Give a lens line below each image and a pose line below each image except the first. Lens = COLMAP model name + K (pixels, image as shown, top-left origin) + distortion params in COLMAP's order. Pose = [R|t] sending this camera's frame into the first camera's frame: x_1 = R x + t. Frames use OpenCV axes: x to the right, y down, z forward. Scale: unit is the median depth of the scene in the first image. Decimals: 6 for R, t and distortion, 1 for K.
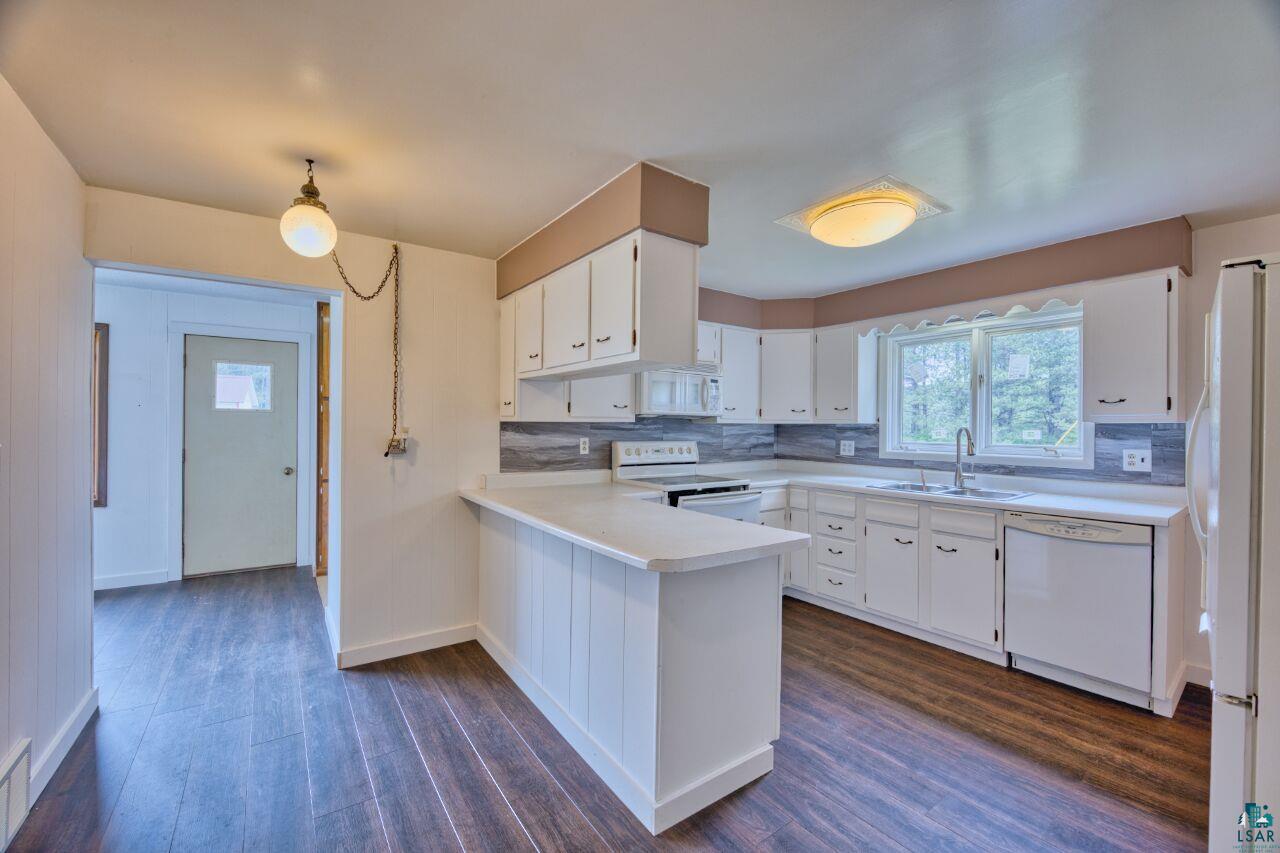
lens RADIAL K [[509.6, 0, 640.0], [0, 509.6, 426.5], [0, 0, 1]] dist [-0.031120, -0.000693]
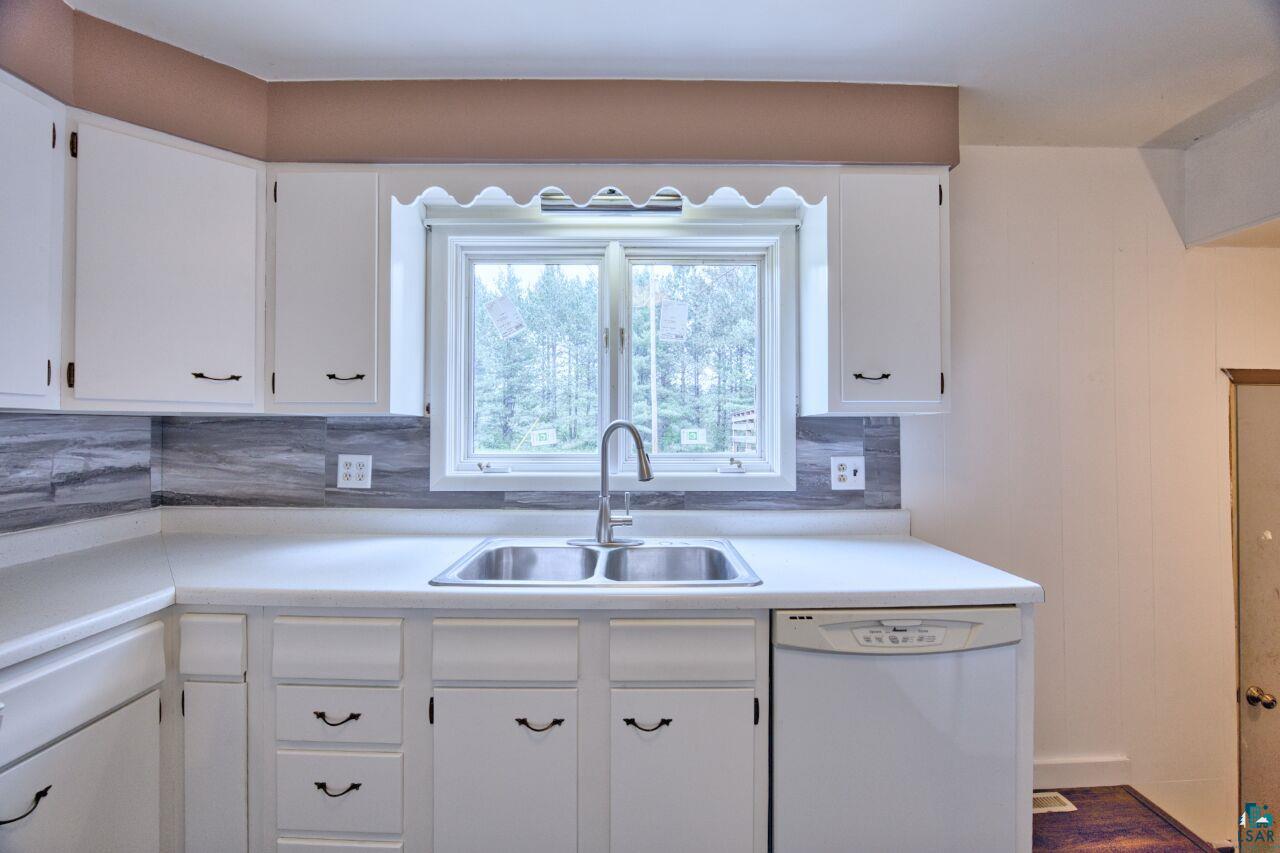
lens RADIAL K [[509.6, 0, 640.0], [0, 509.6, 426.5], [0, 0, 1]] dist [-0.031120, -0.000693]
pose [[0.576497, 0.002272, 0.817096, 0.215413], [0.001792, 0.999990, -0.004045, 0.006299], [-0.817097, 0.003796, 0.576488, 0.605056]]
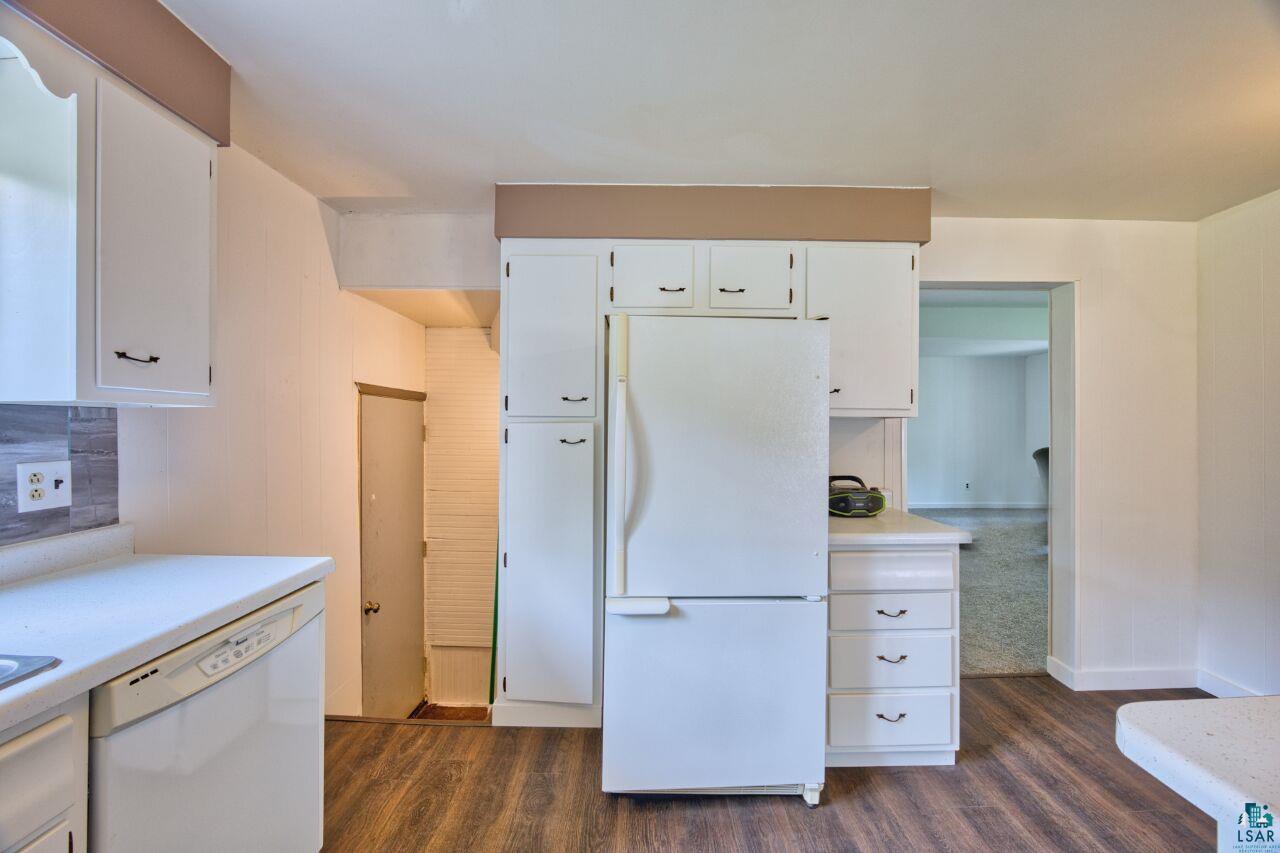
lens RADIAL K [[509.6, 0, 640.0], [0, 509.6, 426.5], [0, 0, 1]] dist [-0.031120, -0.000693]
pose [[-0.814174, -0.008945, 0.580553, 0.211269], [-0.010915, 0.999940, 0.000101, 0.005052], [-0.580519, -0.006254, -0.814223, 0.756193]]
